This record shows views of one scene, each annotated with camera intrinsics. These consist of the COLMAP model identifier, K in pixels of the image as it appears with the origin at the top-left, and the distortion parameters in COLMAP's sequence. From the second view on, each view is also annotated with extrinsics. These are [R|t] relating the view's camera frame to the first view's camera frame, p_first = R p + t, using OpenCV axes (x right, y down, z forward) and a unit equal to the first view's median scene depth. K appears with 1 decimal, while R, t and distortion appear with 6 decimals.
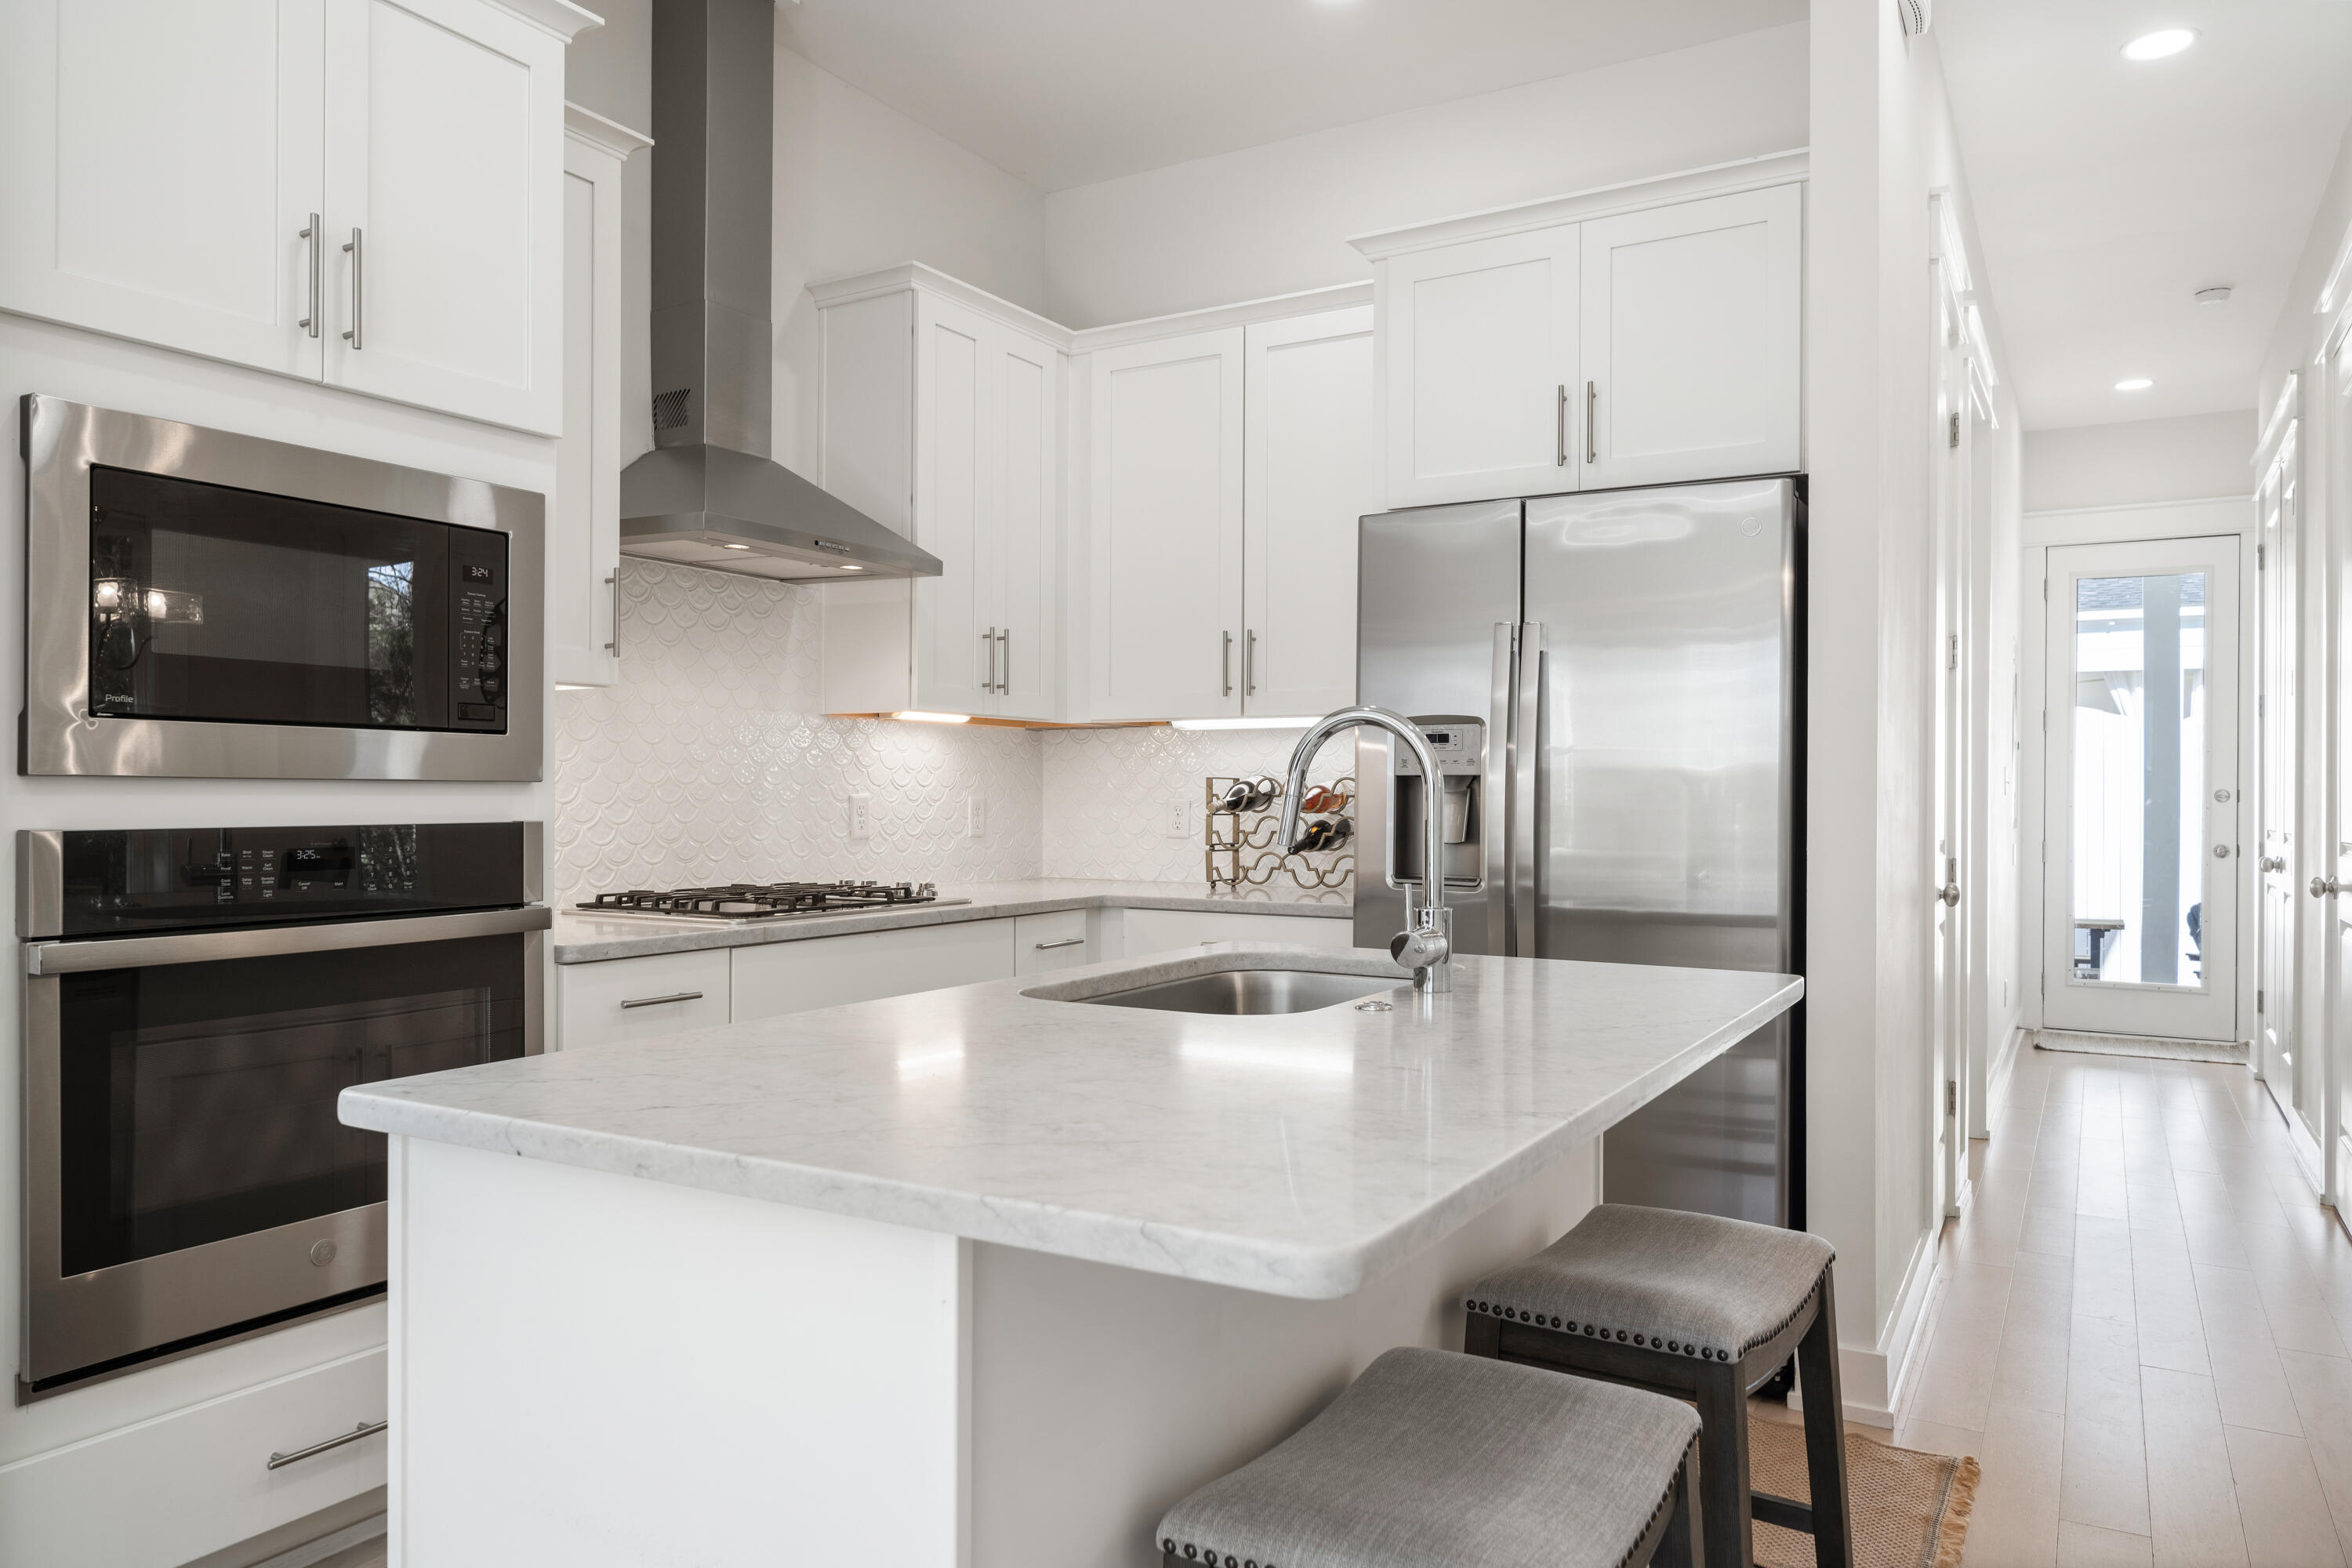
lens RADIAL K [[1578.8, 0, 1168.0], [0, 1578.8, 794.6], [0, 0, 1]] dist [-0.000485, -0.001383]
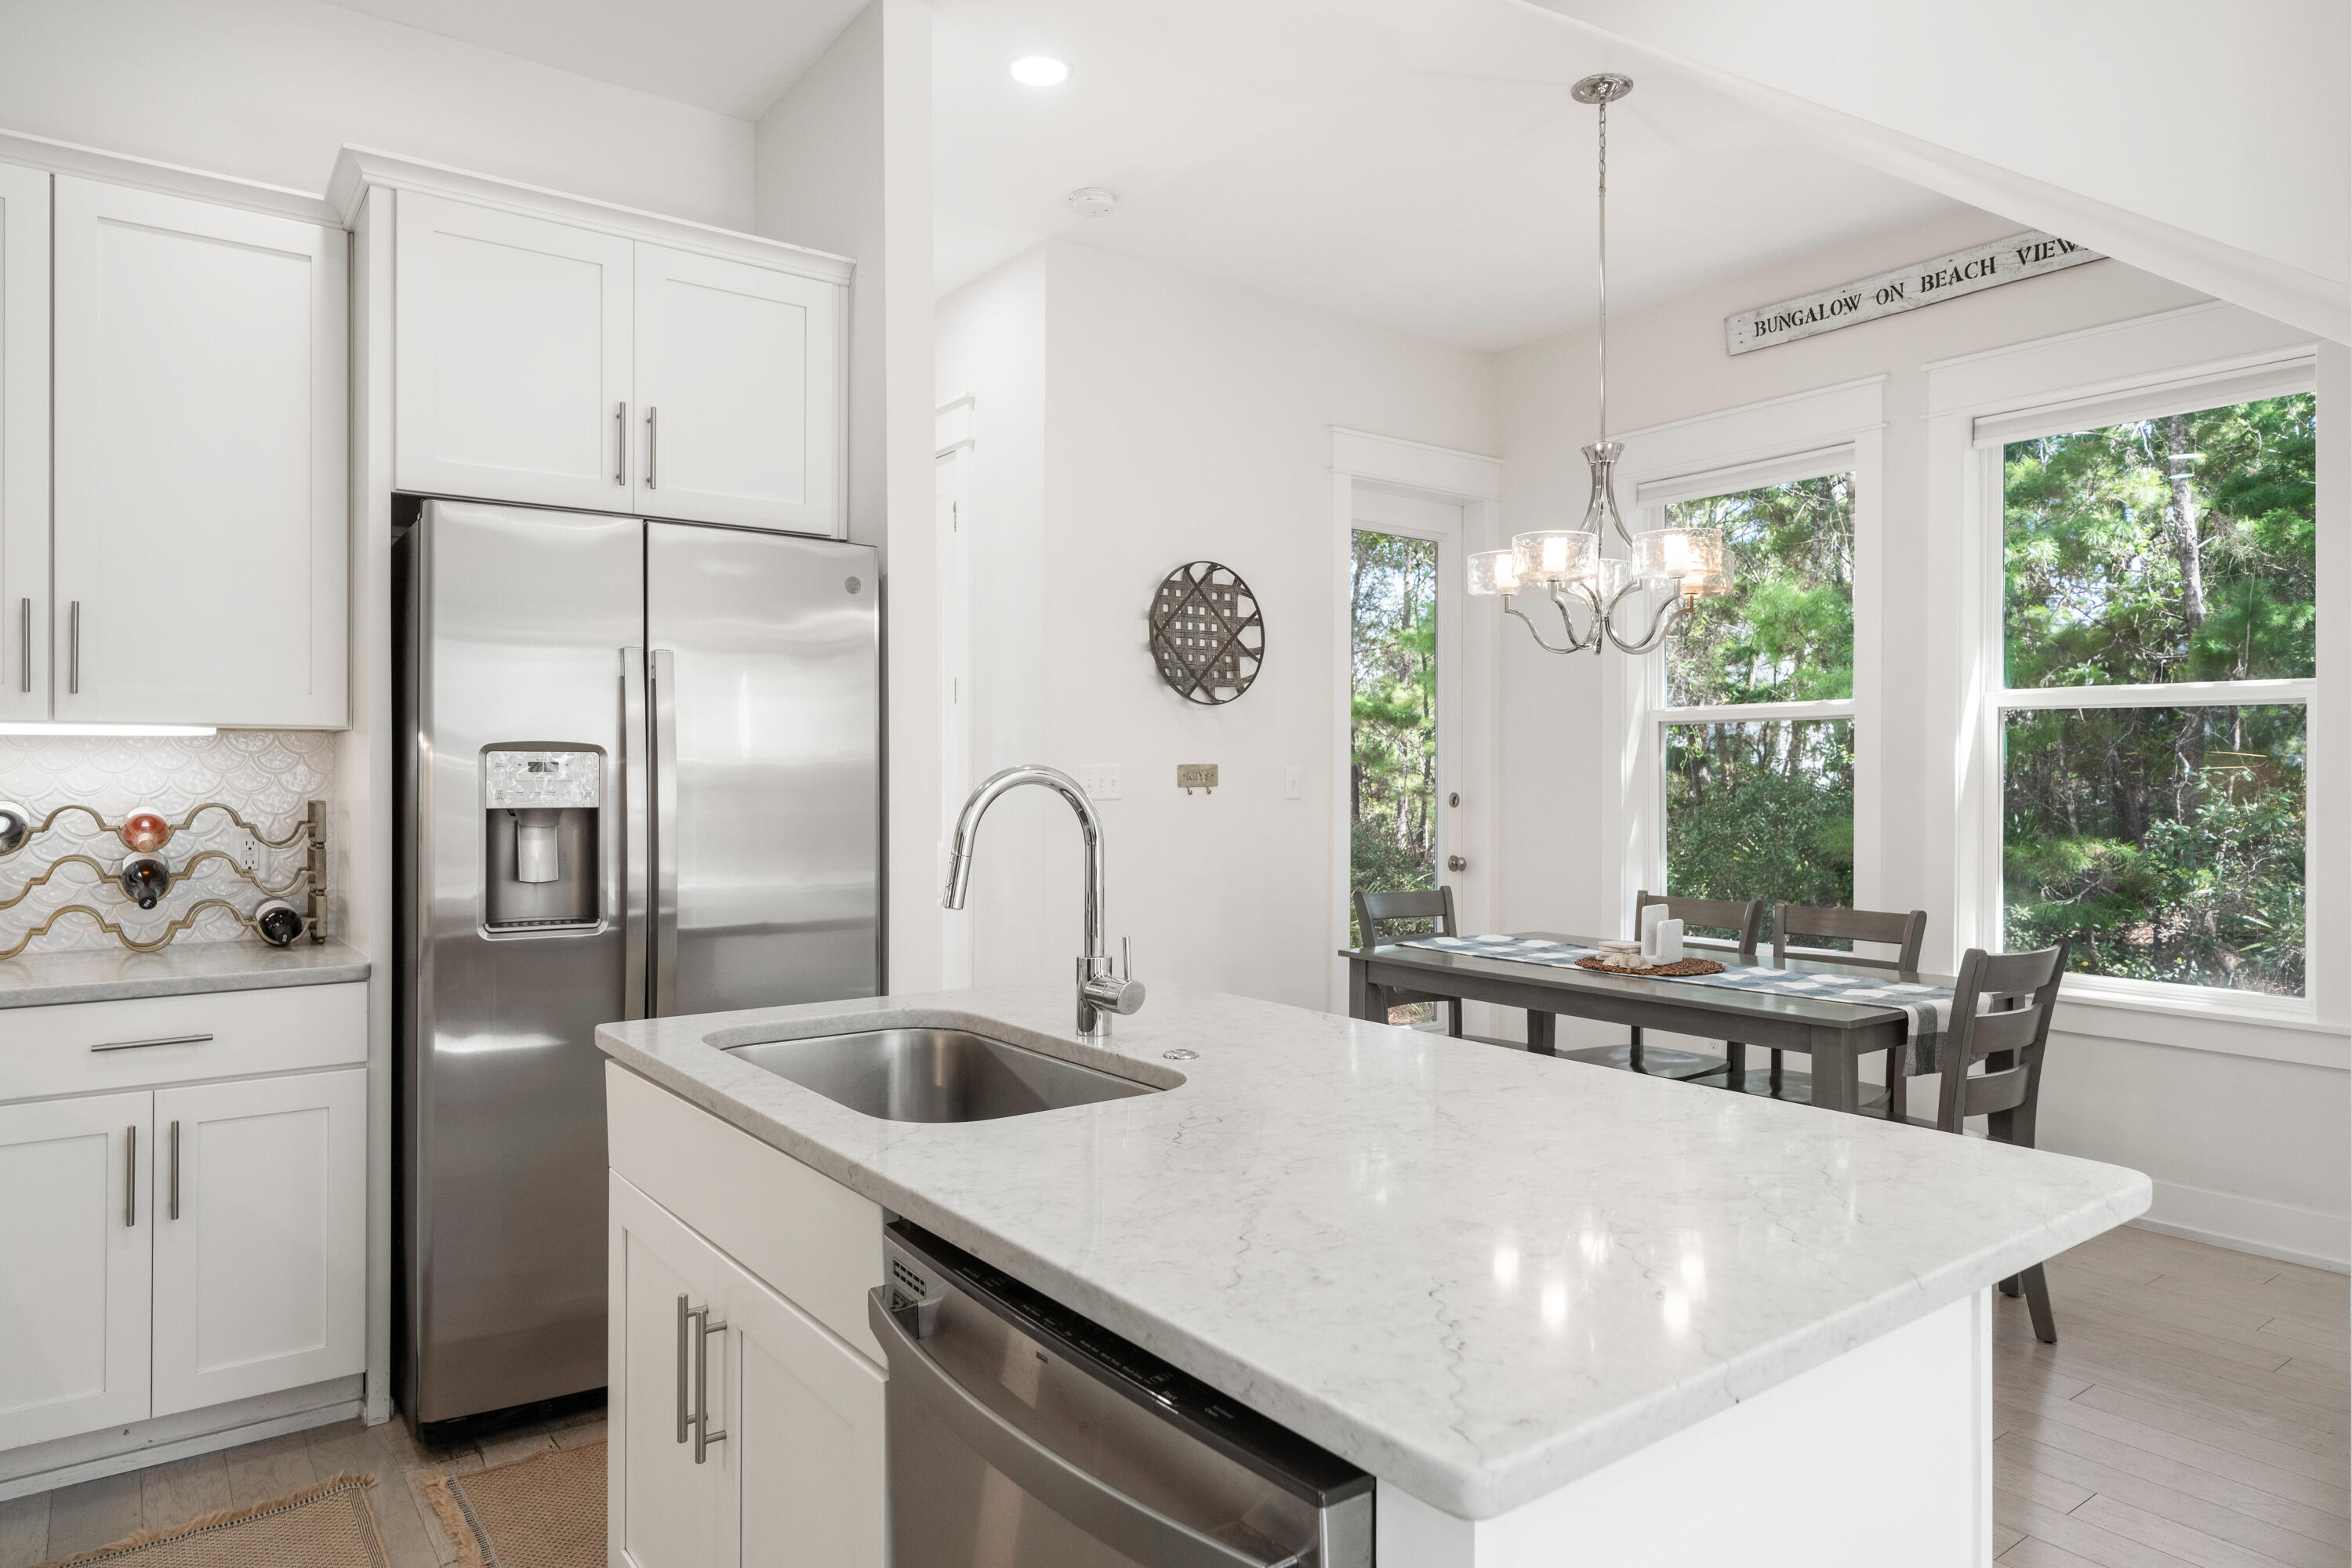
lens RADIAL K [[1415.8, 0, 1157.1], [0, 1415.8, 770.9], [0, 0, 1]] dist [0.002497, 0.001083]
pose [[0.391167, -0.001919, 0.920318, -0.454738], [0.000938, 0.999998, 0.001687, -0.035803], [-0.920319, 0.000203, 0.391168, 0.380658]]
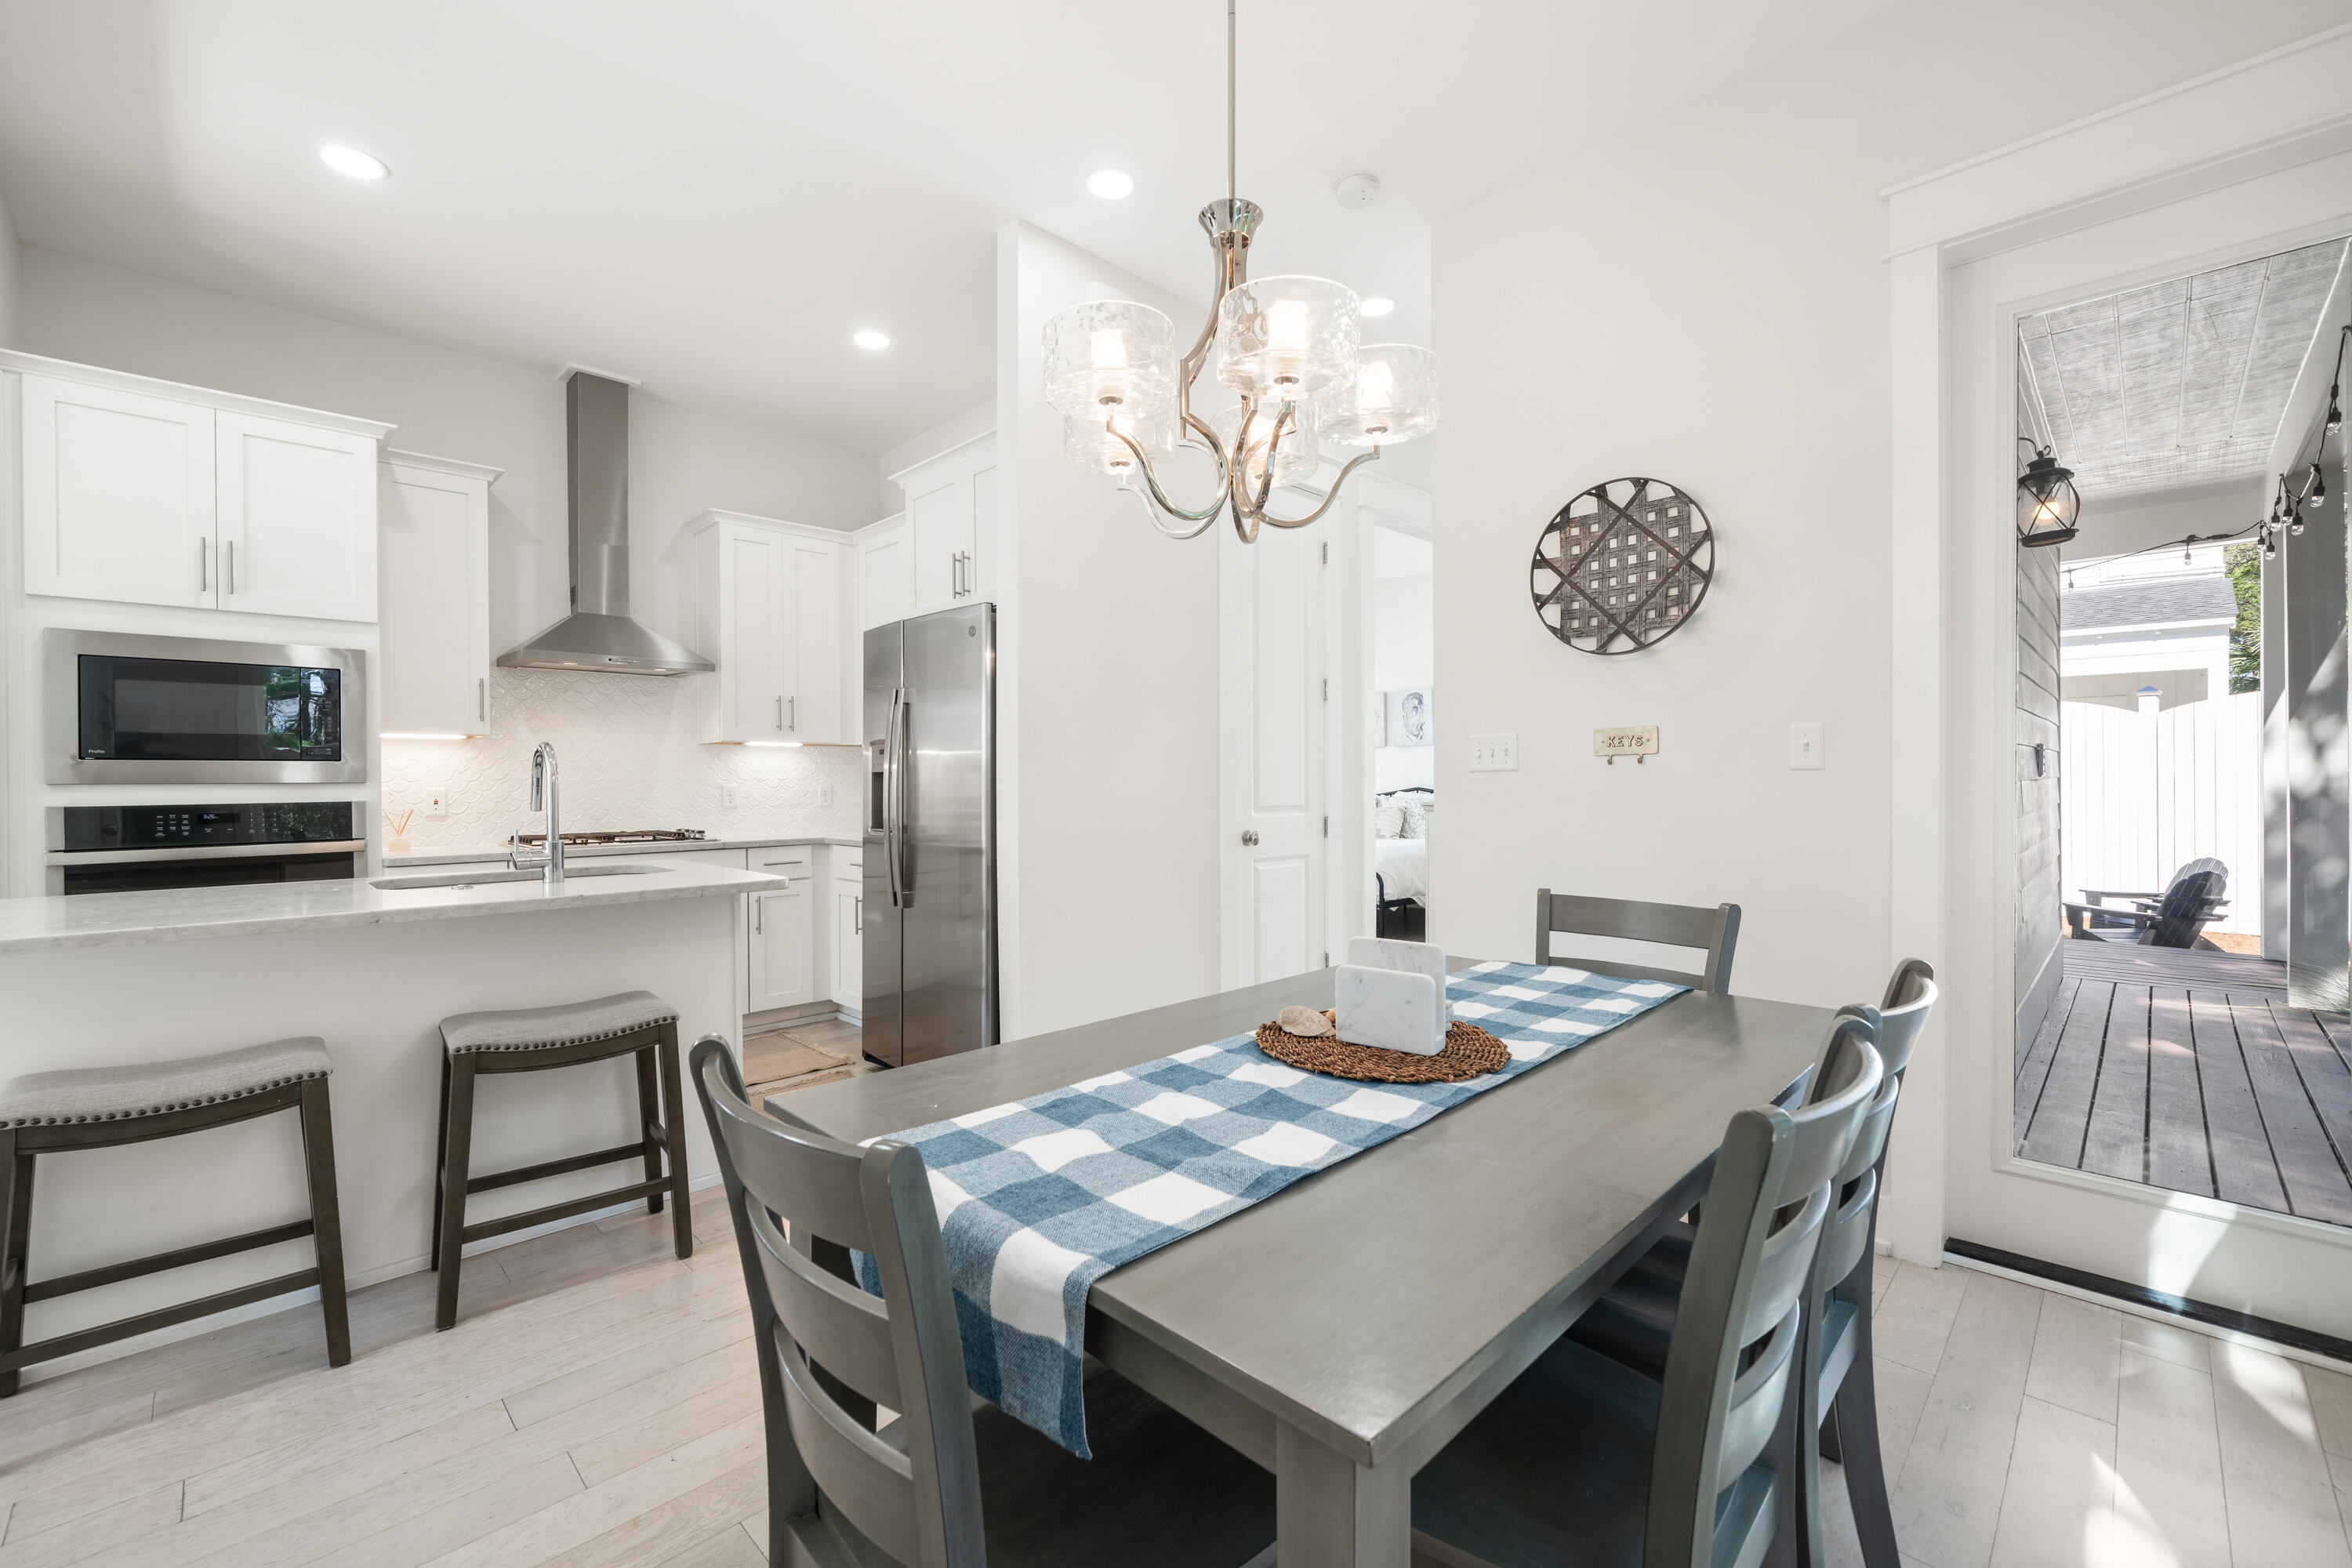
lens RADIAL K [[969.9, 0, 1176.0], [0, 969.9, 784.0], [0, 0, 1]] dist [-0.000658, -0.000063]
pose [[0.967784, -0.011474, -0.251521, 0.822097], [0.012639, 0.999916, 0.003014, 0.002870], [0.251466, -0.006096, 0.967847, -0.006542]]
